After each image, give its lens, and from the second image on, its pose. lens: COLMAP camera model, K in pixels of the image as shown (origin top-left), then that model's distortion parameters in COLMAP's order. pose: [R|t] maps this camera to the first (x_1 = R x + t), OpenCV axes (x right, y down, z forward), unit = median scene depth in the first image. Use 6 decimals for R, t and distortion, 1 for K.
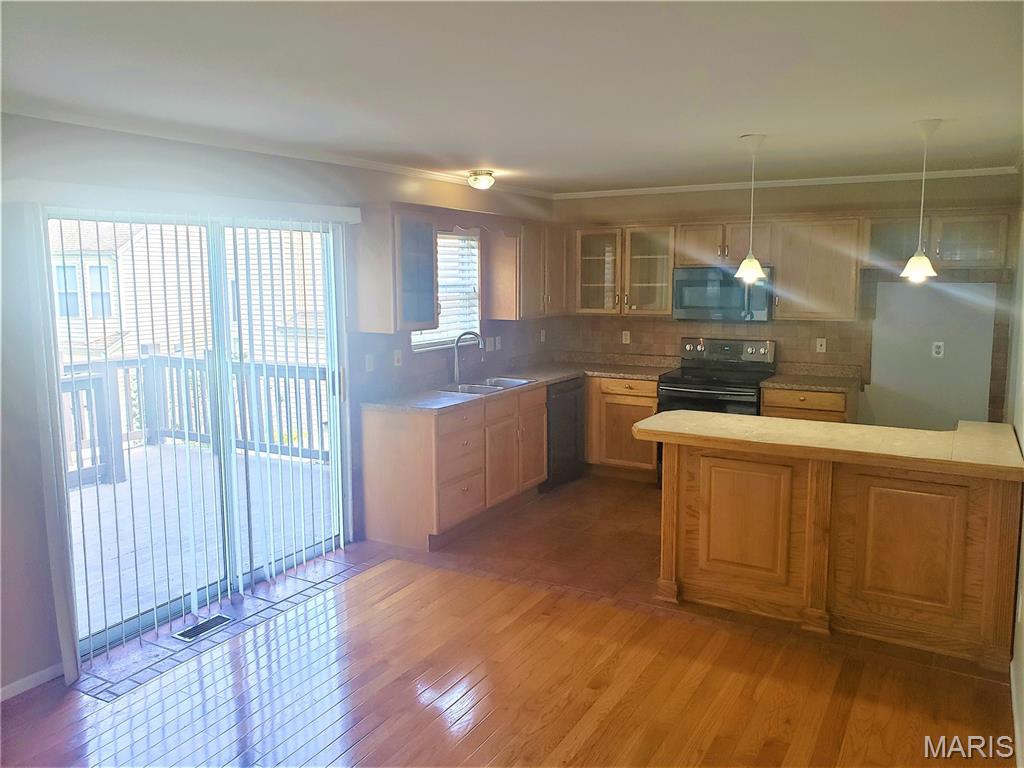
lens RADIAL K [[798.7, 0, 528.7], [0, 798.7, 374.0], [0, 0, 1]] dist [0.058095, -0.052473]
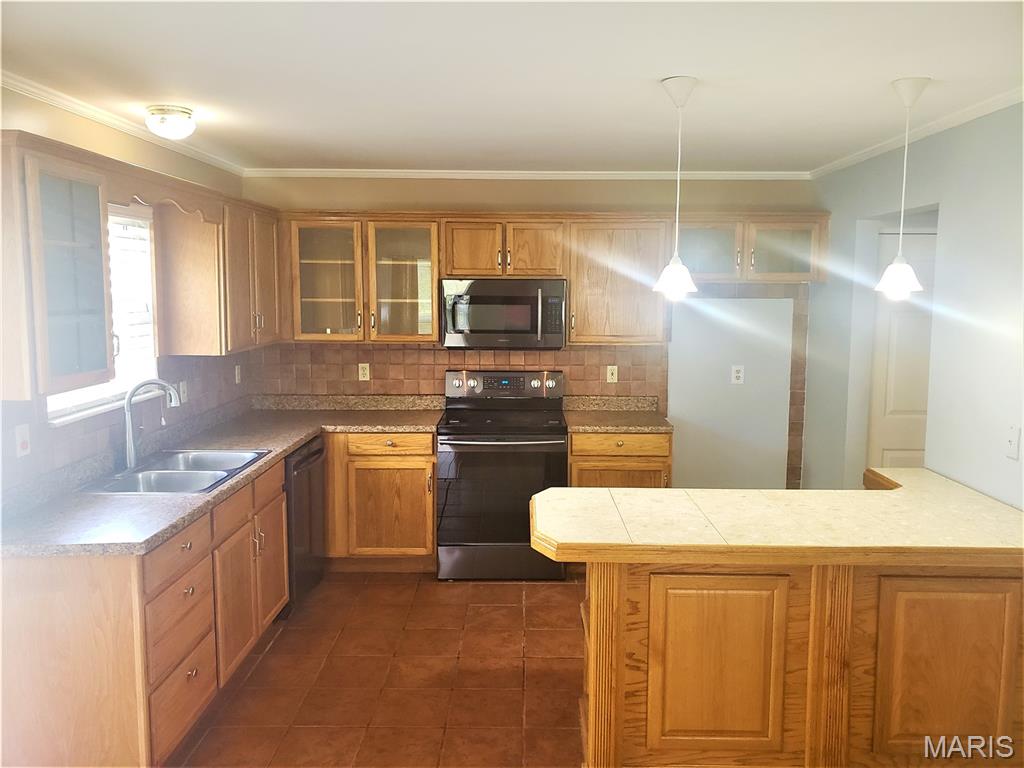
lens RADIAL K [[798.7, 0, 529.8], [0, 798.7, 368.0], [0, 0, 1]] dist [0.058095, -0.052473]
pose [[0.873914, -0.040978, 0.484350, -0.130896], [0.052797, 0.998547, -0.010781, -0.044579], [-0.483204, 0.034994, 0.874808, 0.380831]]
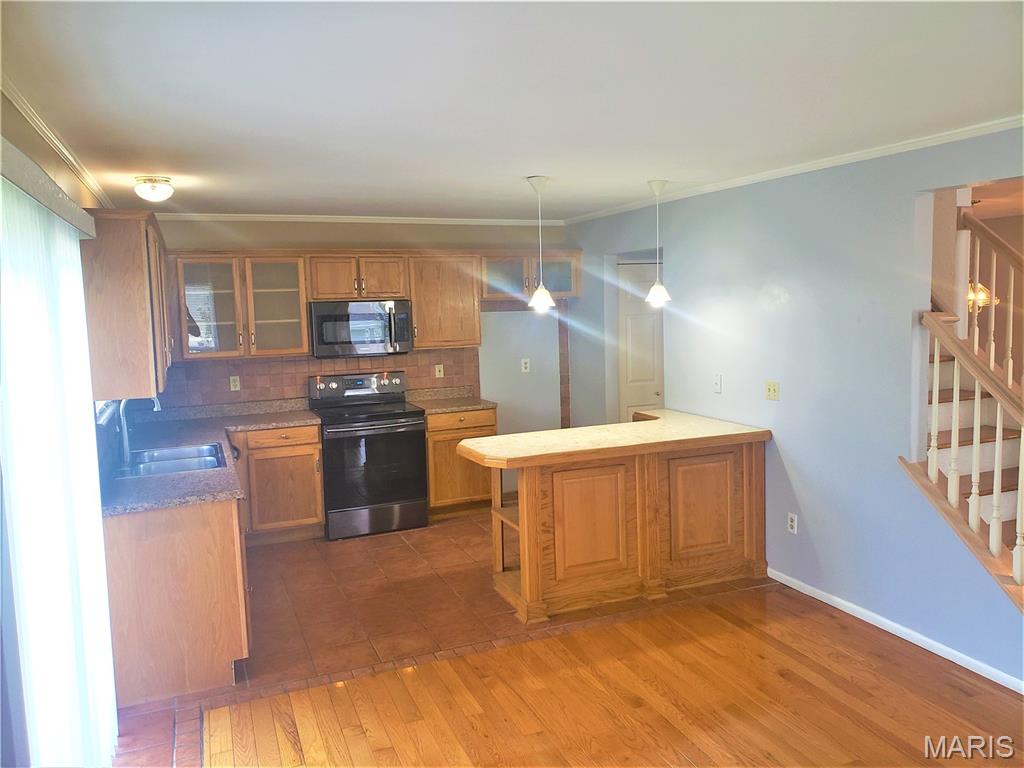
lens RADIAL K [[798.7, 0, 532.0], [0, 798.7, 373.3], [0, 0, 1]] dist [0.058095, -0.052473]
pose [[0.609917, -0.086669, 0.787711, -0.486274], [0.126636, 0.991887, 0.011080, -0.034055], [-0.782281, 0.092995, 0.615945, 0.281798]]
